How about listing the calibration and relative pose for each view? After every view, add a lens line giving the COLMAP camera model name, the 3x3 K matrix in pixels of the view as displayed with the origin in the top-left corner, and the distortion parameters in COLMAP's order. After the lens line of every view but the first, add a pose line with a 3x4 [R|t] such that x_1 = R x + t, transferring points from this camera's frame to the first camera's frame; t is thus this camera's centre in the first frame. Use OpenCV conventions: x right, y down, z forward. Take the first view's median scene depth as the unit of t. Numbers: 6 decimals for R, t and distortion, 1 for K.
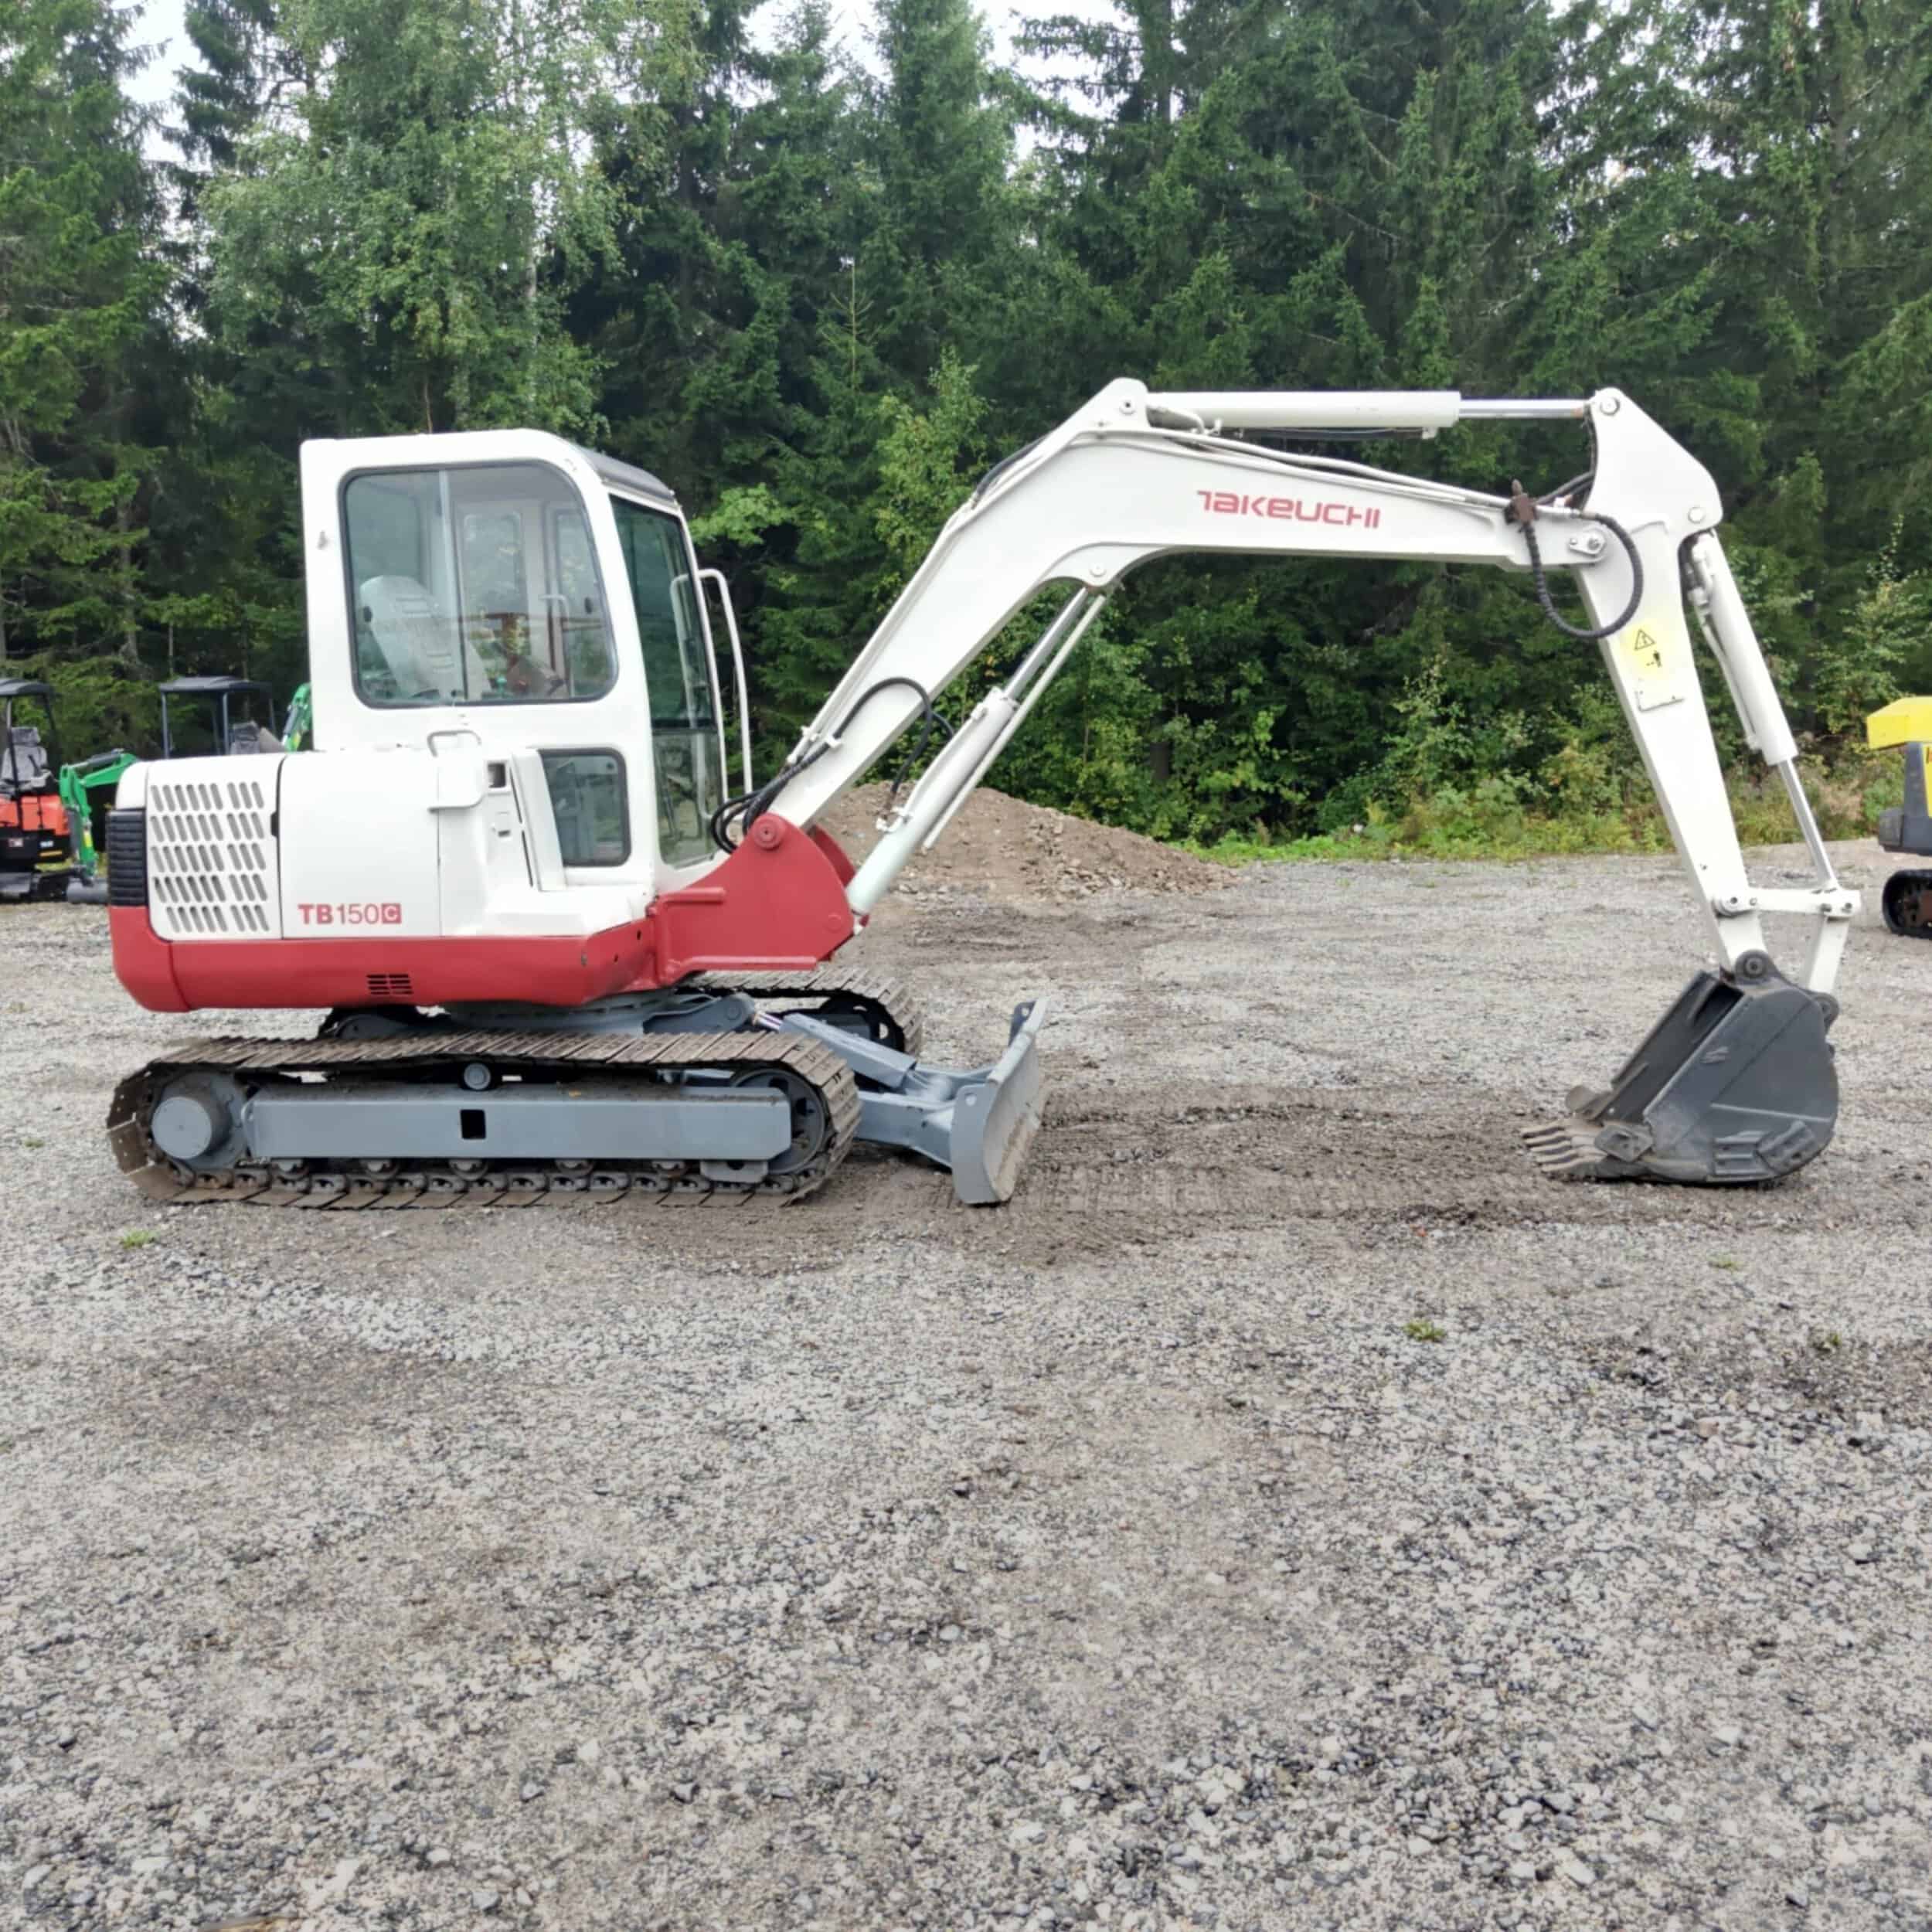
lens RADIAL K [[1816.4, 0, 965.0], [0, 1816.4, 982.9], [0, 0, 1]] dist [0.014108, 0.008540]
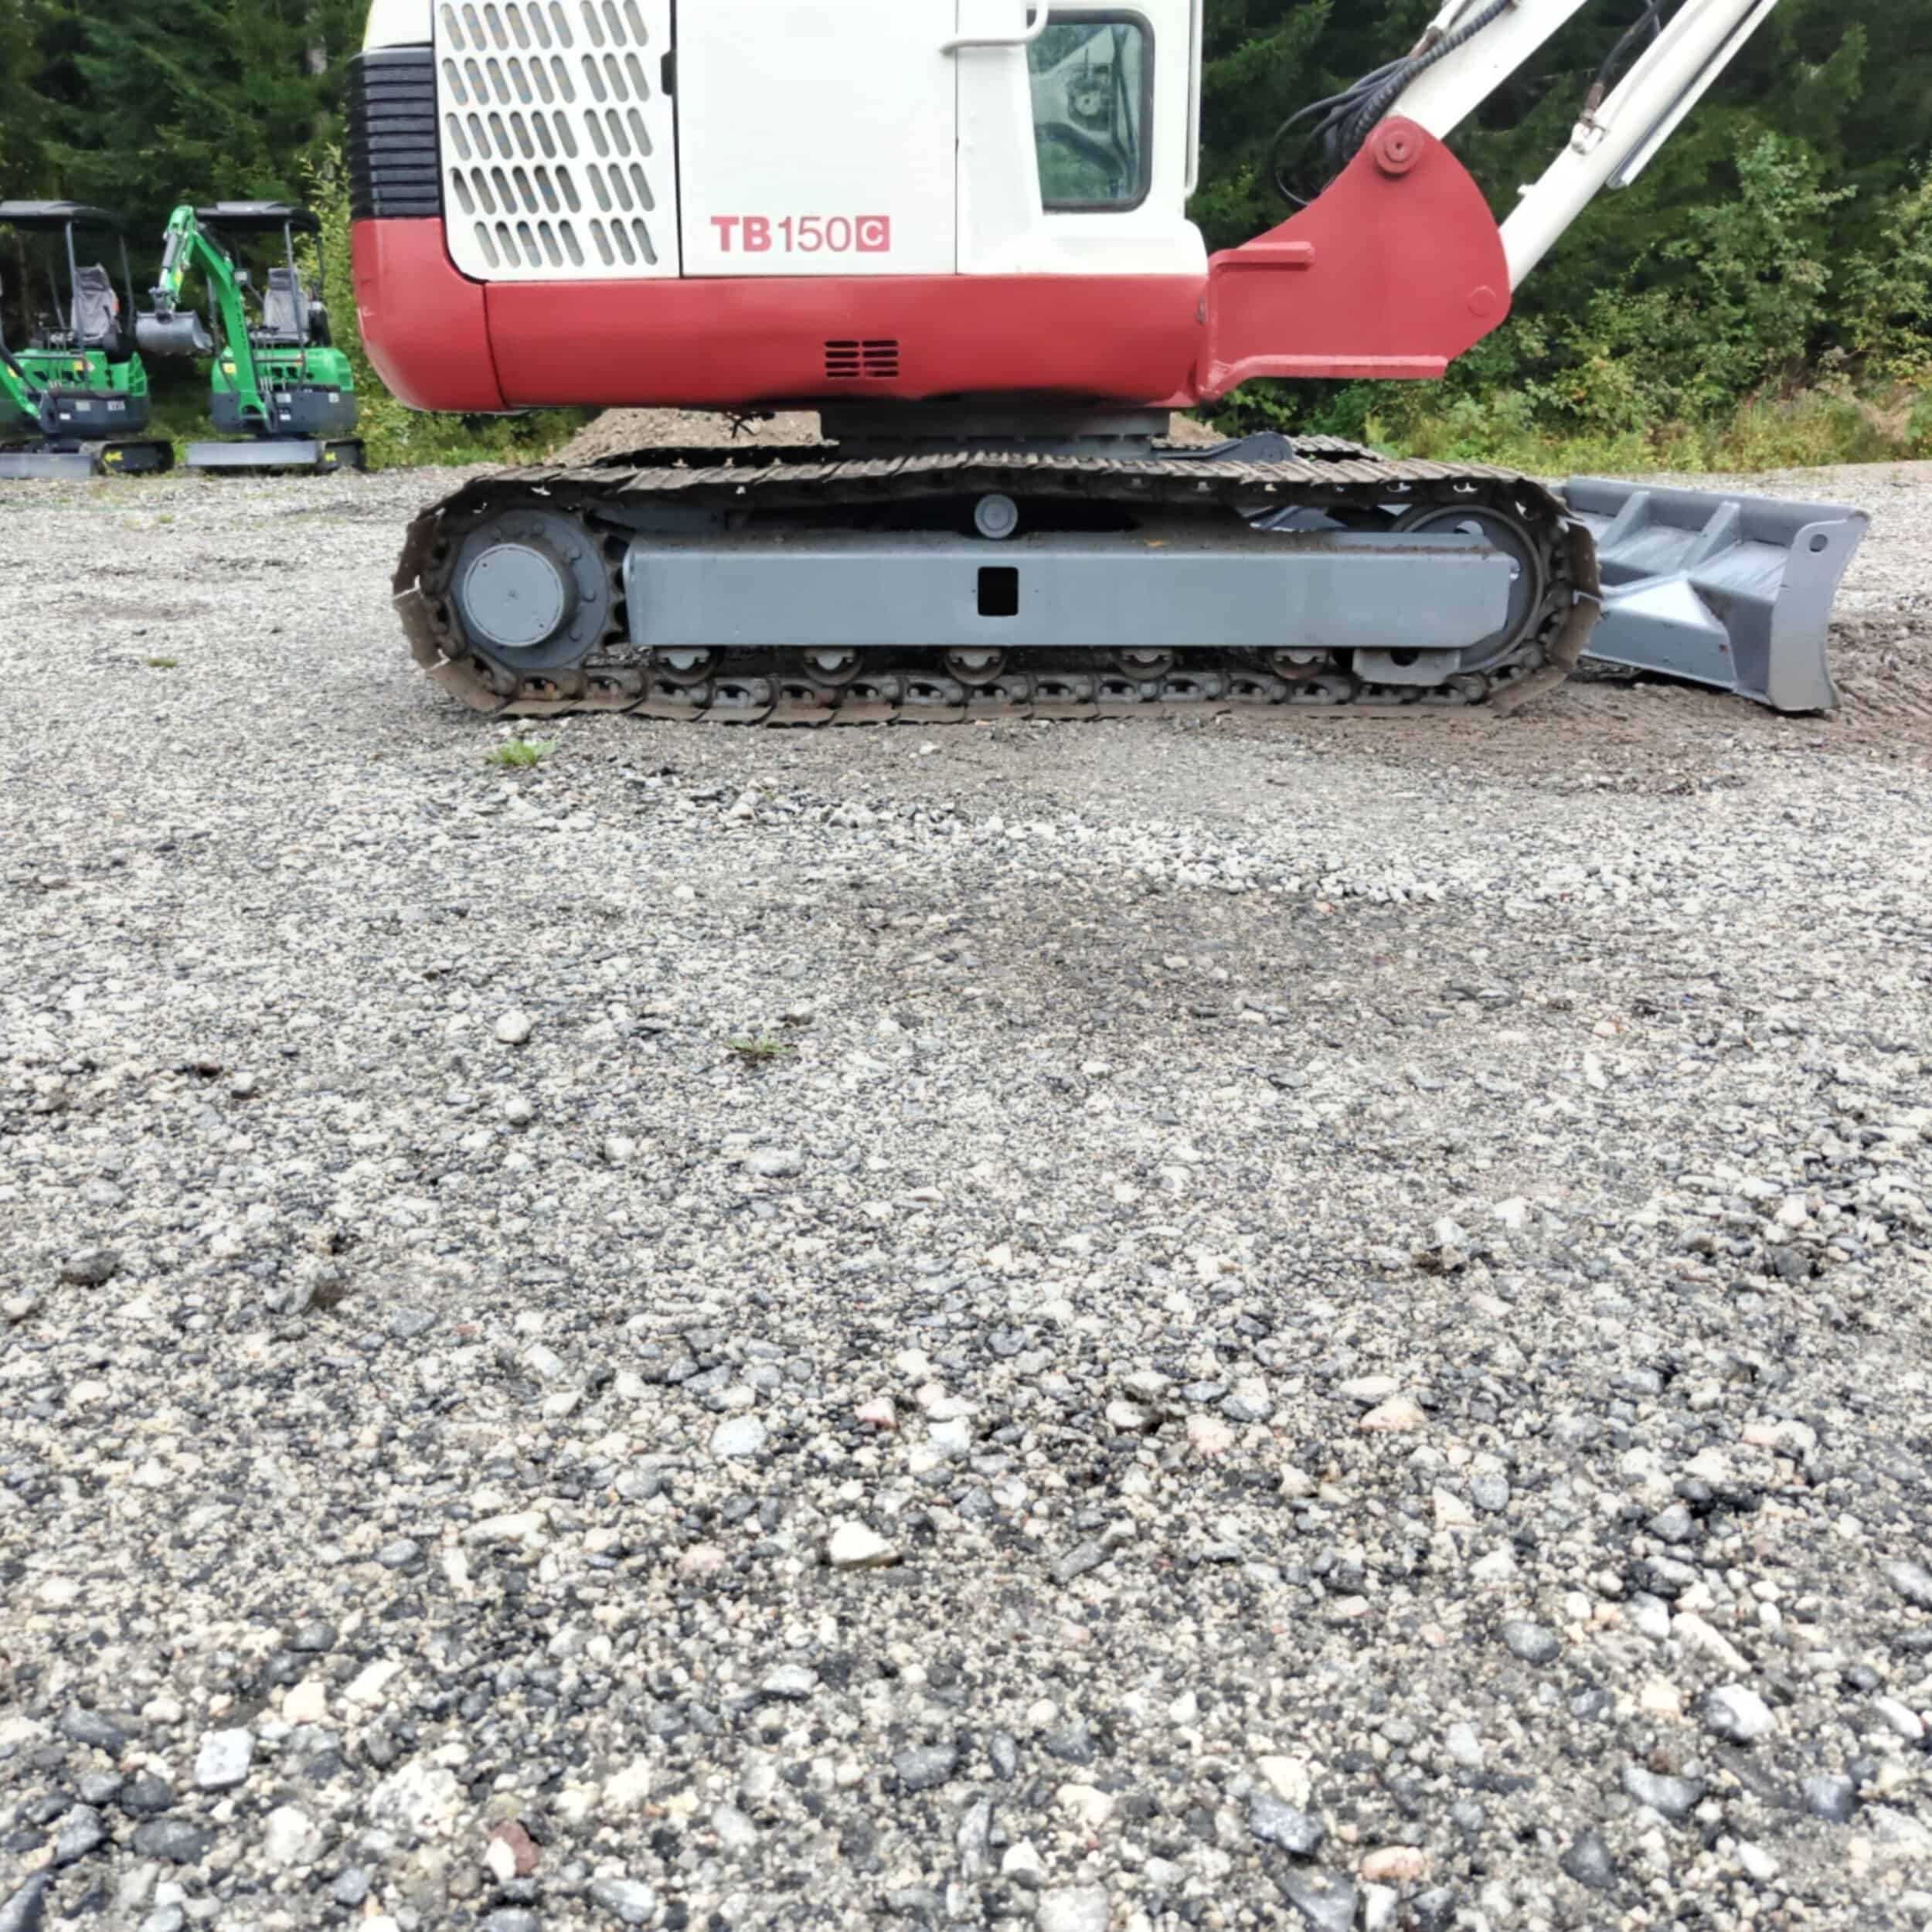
lens RADIAL K [[1875.1, 0, 968.1], [0, 1875.1, 916.4], [0, 0, 1]] dist [0.050713, -0.063213]
pose [[0.994773, -0.007416, 0.101841, -0.344891], [-0.006318, 0.990977, 0.133880, 0.101647], [-0.101915, -0.133823, 0.985751, 0.342565]]
